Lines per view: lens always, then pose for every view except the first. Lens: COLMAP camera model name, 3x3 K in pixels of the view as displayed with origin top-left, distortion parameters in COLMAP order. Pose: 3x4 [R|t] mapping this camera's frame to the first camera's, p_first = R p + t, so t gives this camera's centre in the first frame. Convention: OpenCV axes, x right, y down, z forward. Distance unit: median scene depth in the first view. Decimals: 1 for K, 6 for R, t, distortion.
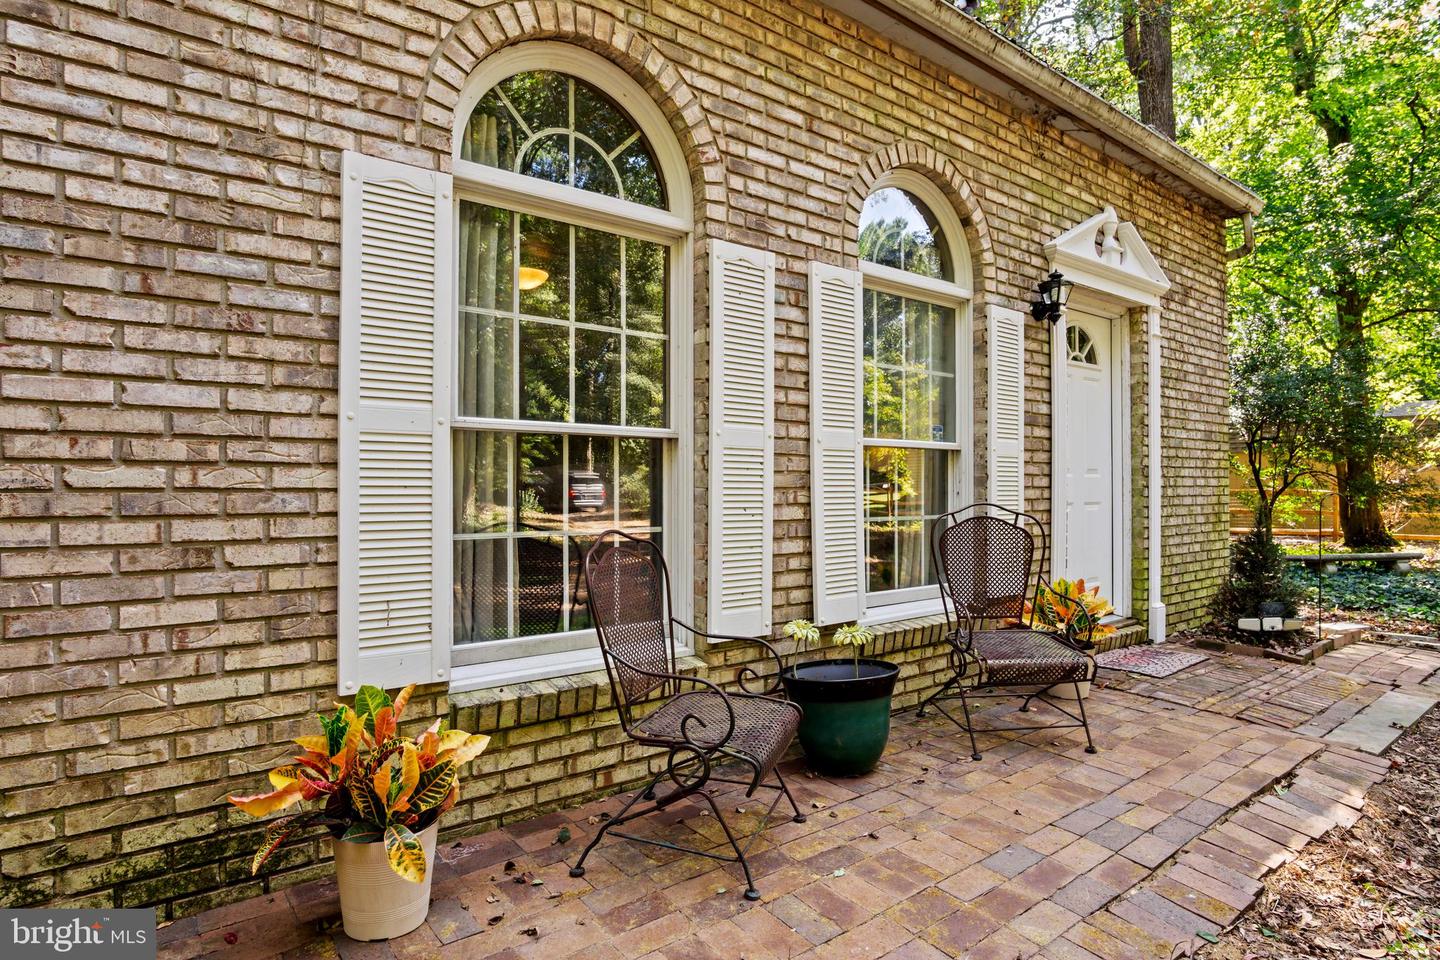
lens RADIAL K [[767.8, 0, 714.0], [0, 767.8, 482.2], [0, 0, 1]] dist [-0.022055, 0.002034]
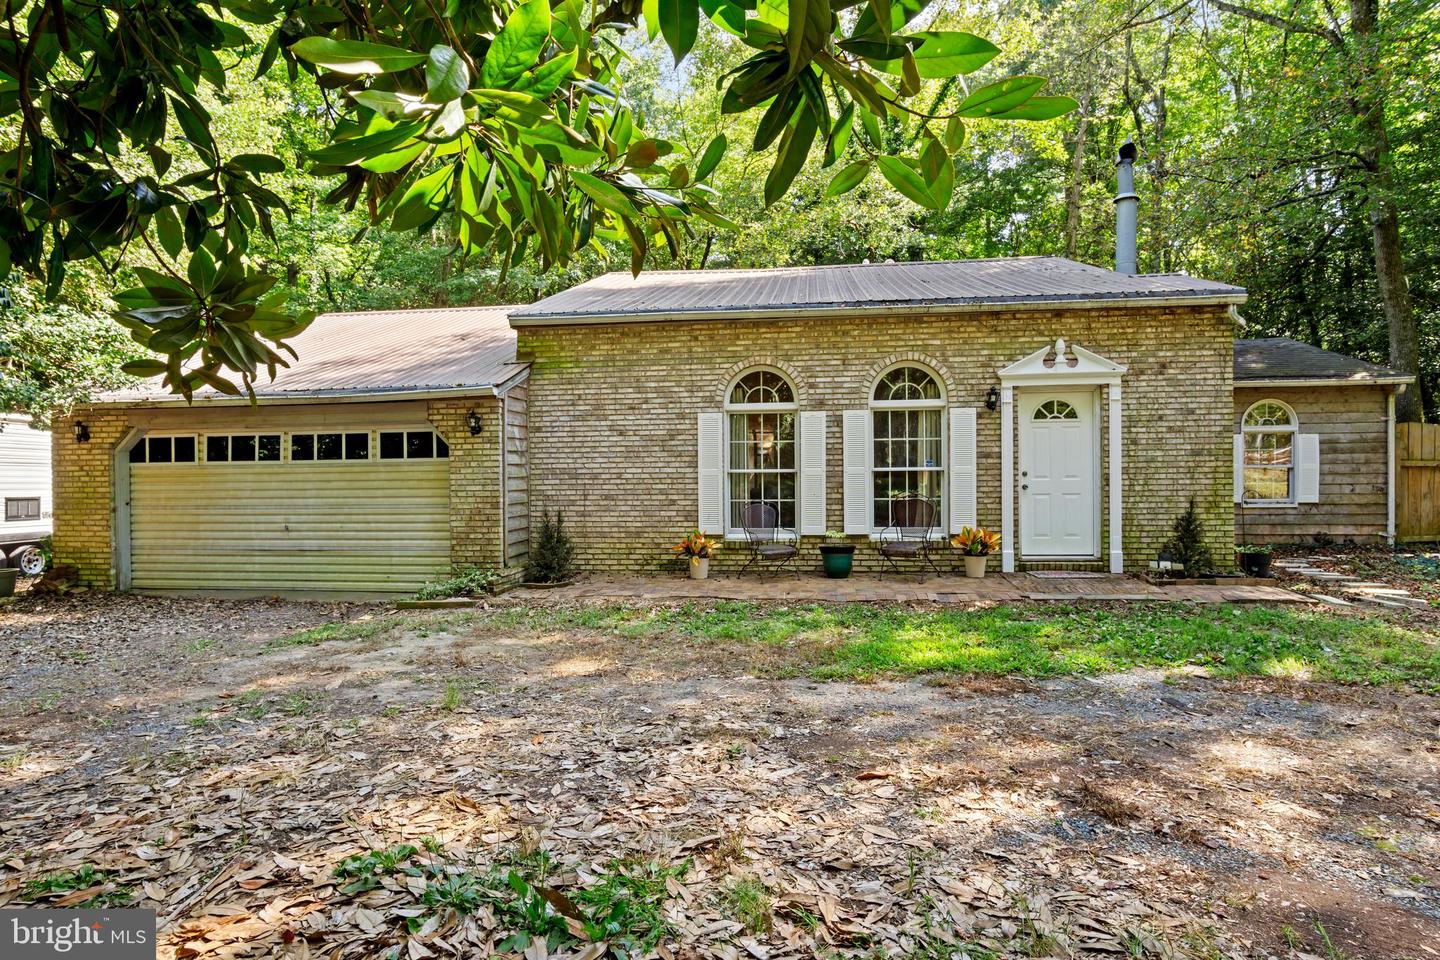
lens RADIAL K [[767.8, 0, 718.4], [0, 767.8, 478.8], [0, 0, 1]] dist [-0.022055, 0.002034]
pose [[0.722148, -0.002121, -0.691735, 1.927710], [0.012948, 0.999862, 0.010451, -0.067458], [0.691617, -0.016503, 0.722076, -1.547258]]
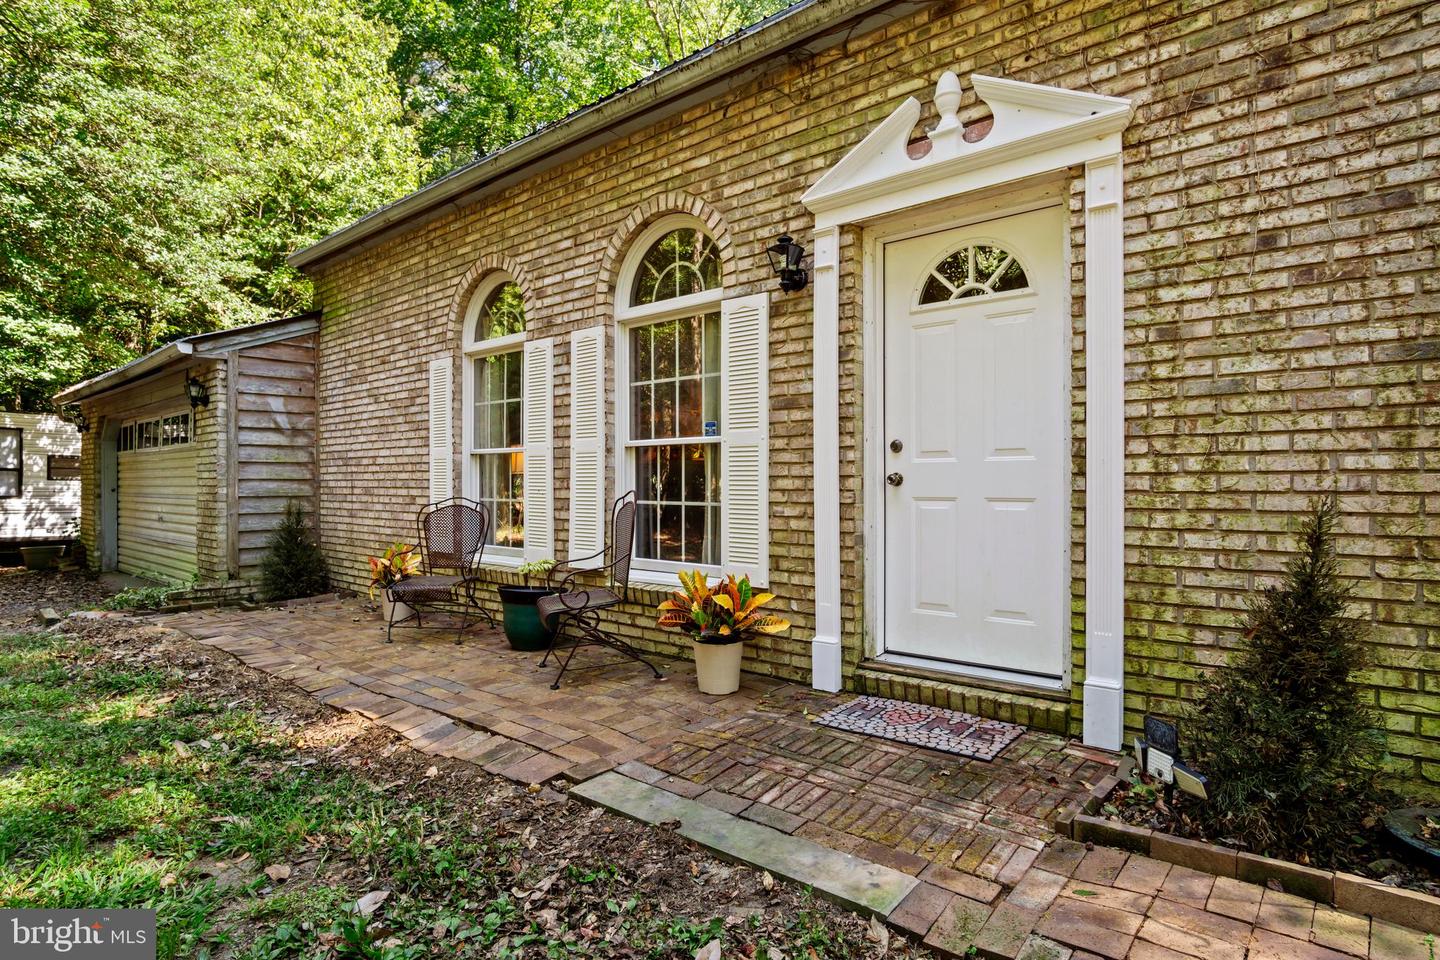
lens RADIAL K [[767.8, 0, 725.8], [0, 767.8, 486.7], [0, 0, 1]] dist [-0.022055, 0.002034]
pose [[0.221714, 0.003356, -0.975106, 1.814929], [0.003494, 0.999985, 0.004236, 0.019764], [0.975105, -0.004346, 0.221699, 1.019547]]
